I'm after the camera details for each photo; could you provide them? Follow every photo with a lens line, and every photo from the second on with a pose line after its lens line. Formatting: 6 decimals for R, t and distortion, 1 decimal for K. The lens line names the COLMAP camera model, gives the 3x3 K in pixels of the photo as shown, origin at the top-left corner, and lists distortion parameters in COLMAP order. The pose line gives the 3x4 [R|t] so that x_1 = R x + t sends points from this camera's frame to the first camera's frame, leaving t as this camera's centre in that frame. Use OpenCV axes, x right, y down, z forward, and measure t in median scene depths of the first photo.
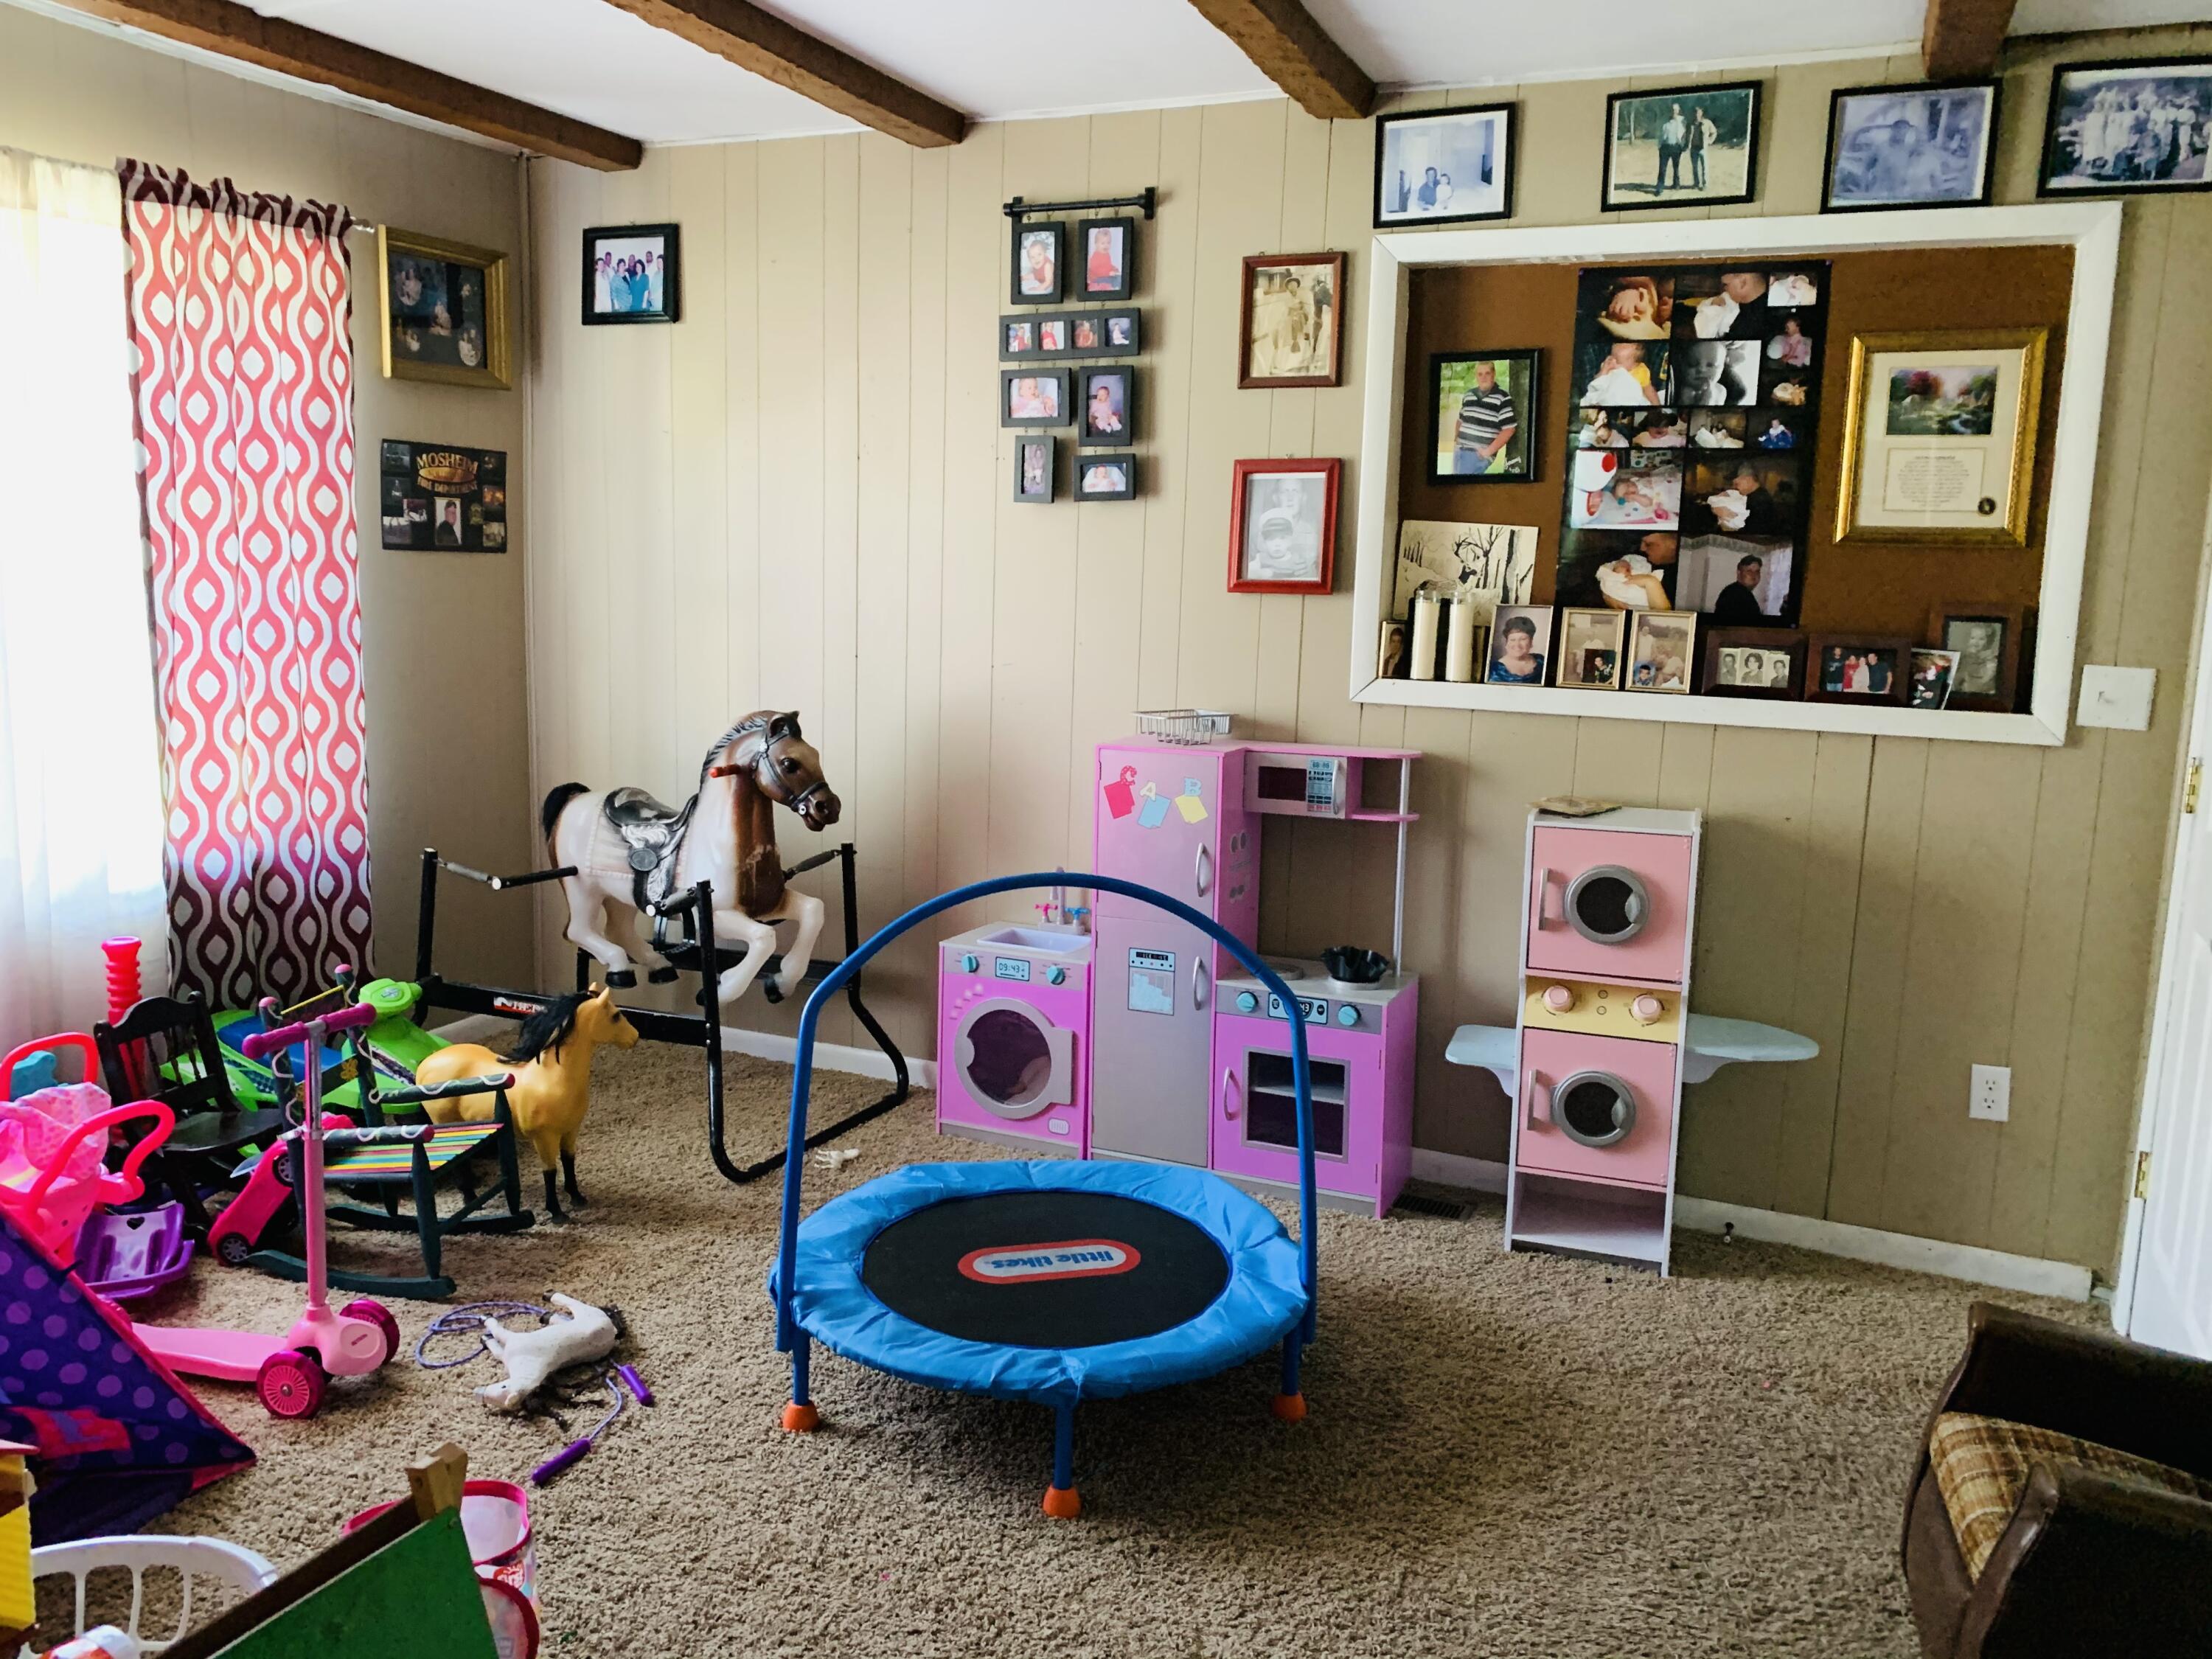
lens RADIAL K [[1733.5, 0, 1106.0], [0, 1733.5, 829.5], [0, 0, 1]] dist [0.009157, -0.004939]
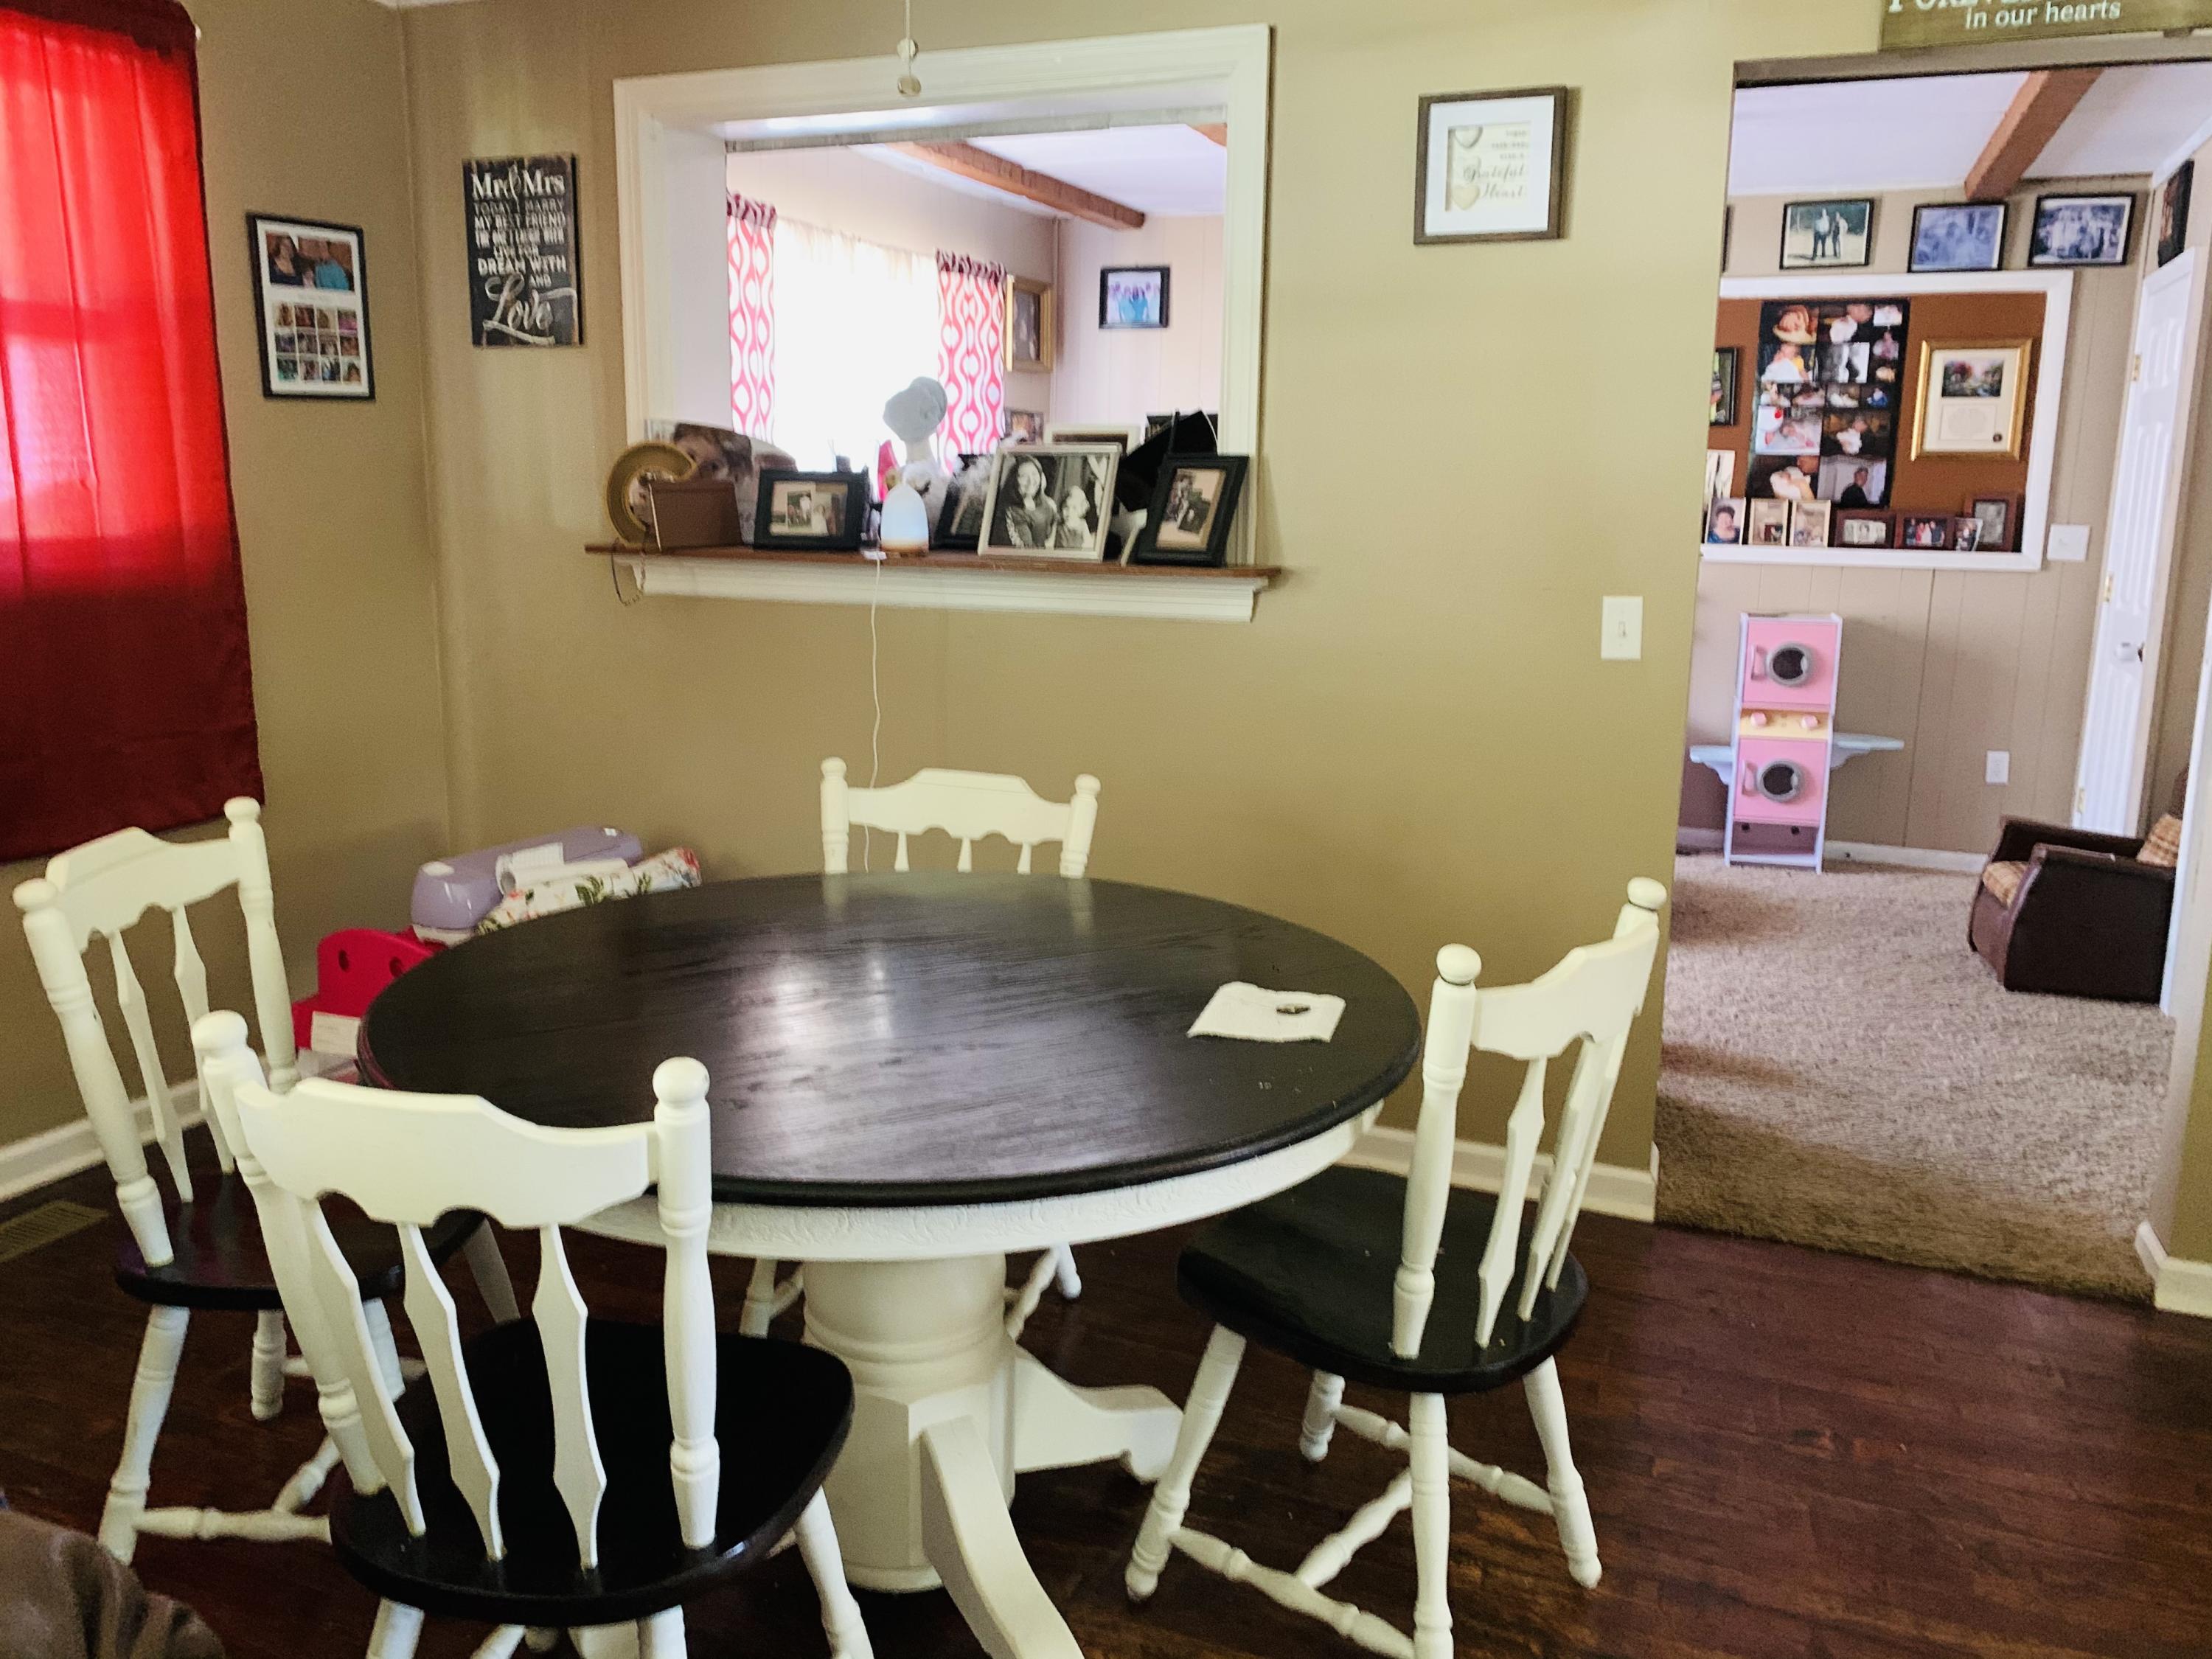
lens RADIAL K [[1733.5, 0, 1106.0], [0, 1733.5, 829.5], [0, 0, 1]] dist [0.009157, -0.004939]
pose [[0.999227, -0.020001, 0.033831, -0.465060], [0.018617, 0.998996, 0.040745, 0.123226], [-0.034612, -0.040084, 0.998597, -0.749124]]
